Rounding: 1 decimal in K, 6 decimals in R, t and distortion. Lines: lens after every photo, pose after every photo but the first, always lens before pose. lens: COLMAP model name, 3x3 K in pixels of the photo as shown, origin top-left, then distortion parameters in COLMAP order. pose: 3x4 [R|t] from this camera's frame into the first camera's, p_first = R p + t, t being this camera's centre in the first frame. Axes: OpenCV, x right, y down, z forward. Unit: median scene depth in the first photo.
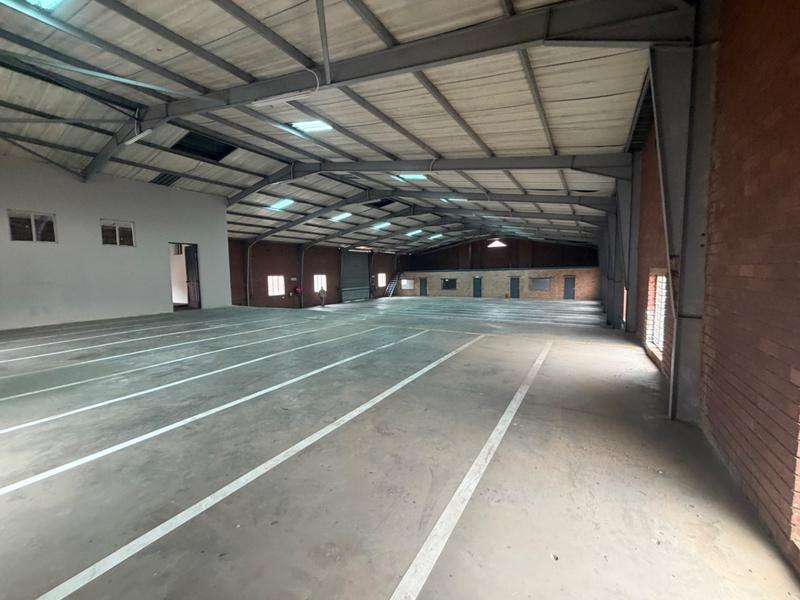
lens RADIAL K [[318.8, 0, 398.9], [0, 318.8, 298.1], [0, 0, 1]] dist [0.001953, -0.000232]
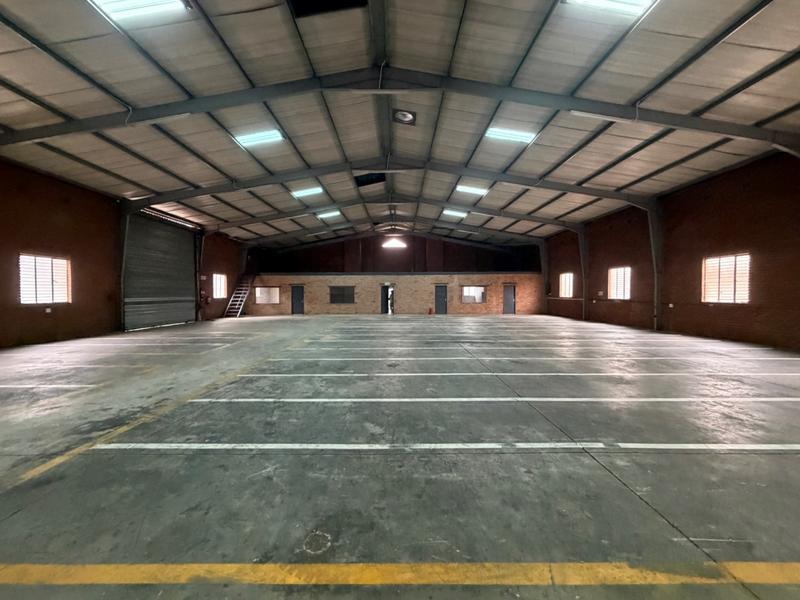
lens RADIAL K [[318.8, 0, 398.2], [0, 318.8, 302.2], [0, 0, 1]] dist [0.001953, -0.000232]
pose [[0.861157, 0.002648, 0.508333, -0.071732], [0.026130, 0.998434, -0.049467, 0.005764], [-0.507668, 0.055882, 0.859739, 0.403608]]
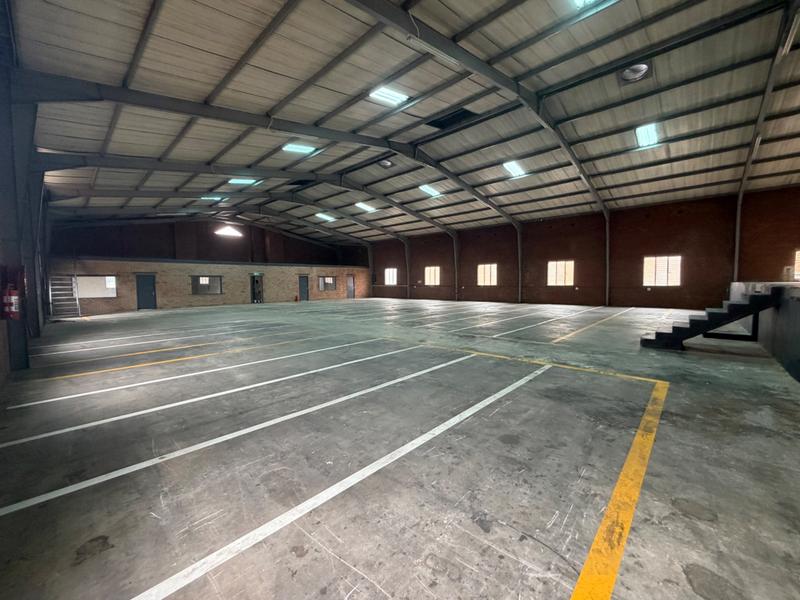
lens RADIAL K [[318.8, 0, 395.2], [0, 318.8, 300.4], [0, 0, 1]] dist [0.001953, -0.000232]
pose [[0.225116, -0.039886, 0.973515, -0.345221], [0.081960, 0.996396, 0.021871, 0.000123], [-0.970879, 0.074866, 0.227573, 0.542474]]
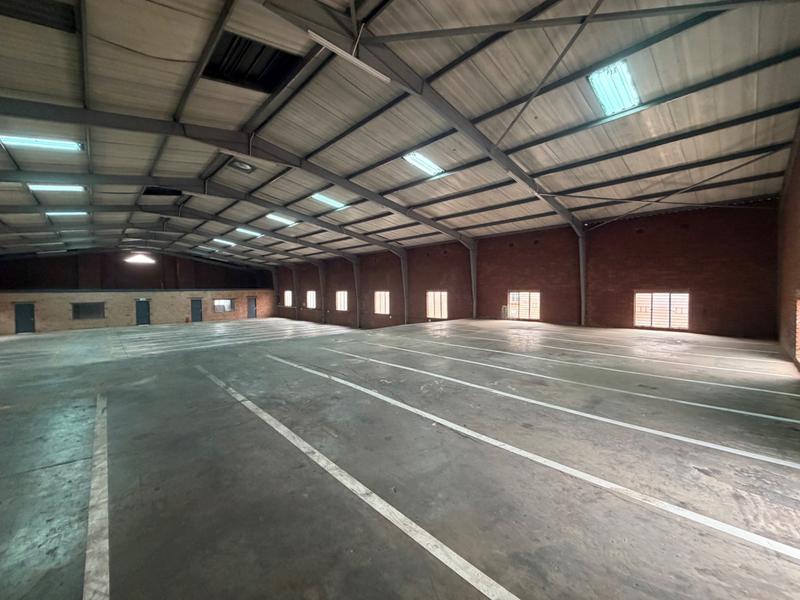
lens RADIAL K [[318.8, 0, 396.2], [0, 318.8, 301.0], [0, 0, 1]] dist [0.001953, -0.000232]
pose [[0.284725, -0.017835, 0.958443, -0.315219], [0.079074, 0.996857, -0.004940, -0.008952], [-0.955342, 0.077194, 0.285240, 0.180394]]
